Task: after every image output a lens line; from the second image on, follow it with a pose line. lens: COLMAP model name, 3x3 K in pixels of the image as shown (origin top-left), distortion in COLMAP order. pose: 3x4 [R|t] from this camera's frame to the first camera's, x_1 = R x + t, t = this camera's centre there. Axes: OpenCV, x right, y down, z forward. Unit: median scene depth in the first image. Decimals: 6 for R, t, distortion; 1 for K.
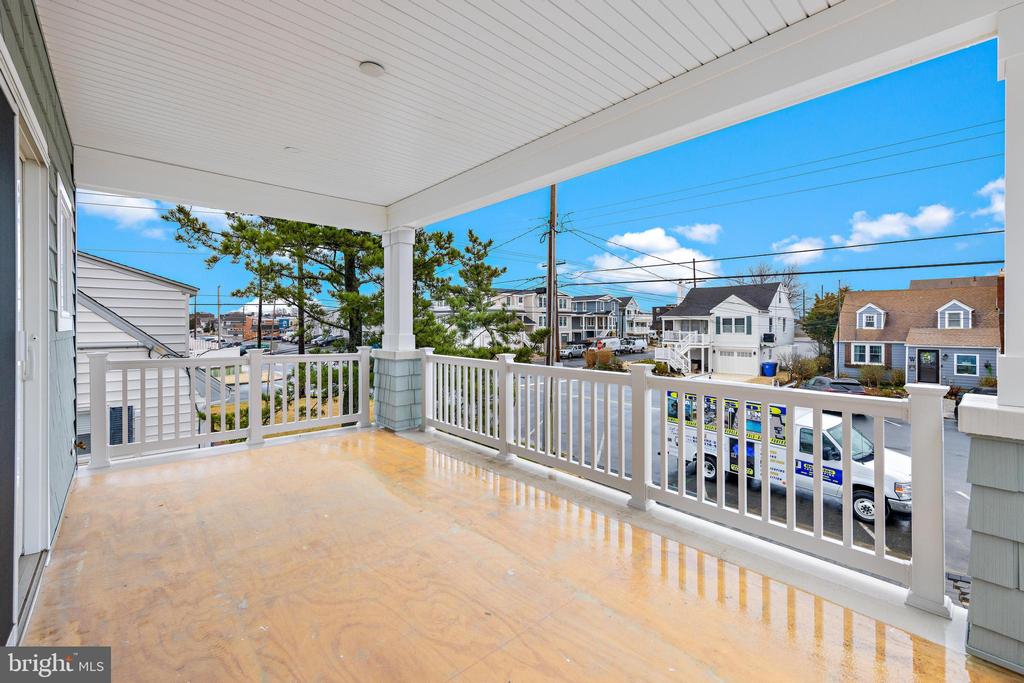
lens RADIAL K [[431.6, 0, 515.9], [0, 431.6, 322.8], [0, 0, 1]] dist [0.000197, -0.000282]
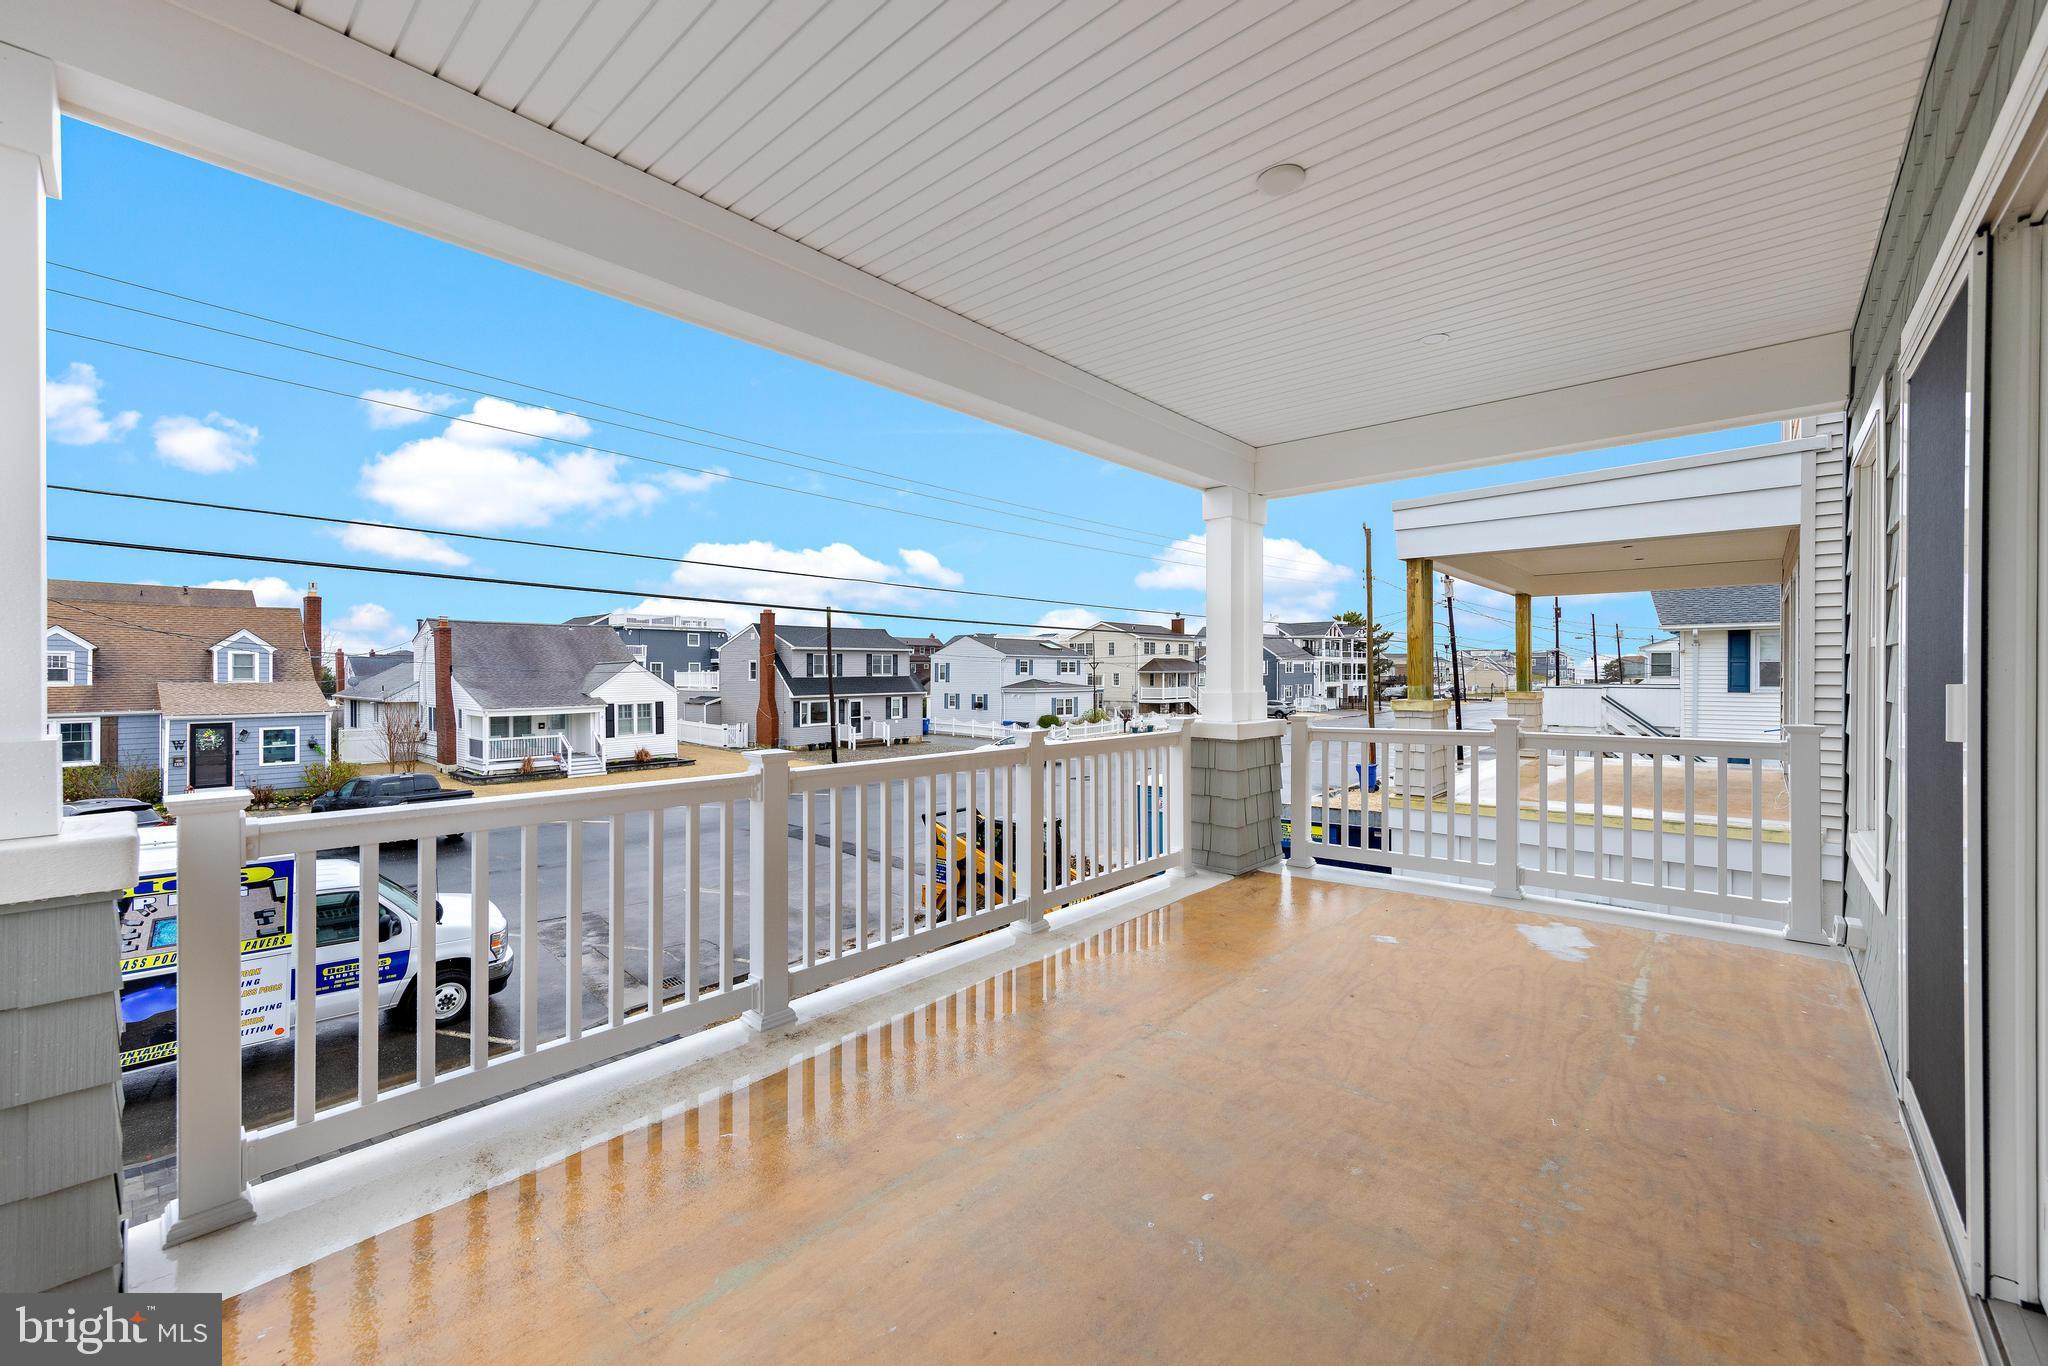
lens RADIAL K [[810.6, 0, 1024.0], [0, 810.6, 683.0], [0, 0, 1]] dist [0.001507, 0.000393]
pose [[-0.099151, -0.011266, 0.995009, -0.280283], [-0.002018, 0.999936, 0.011121, 0.001057], [-0.995070, -0.000906, -0.099167, 0.310553]]
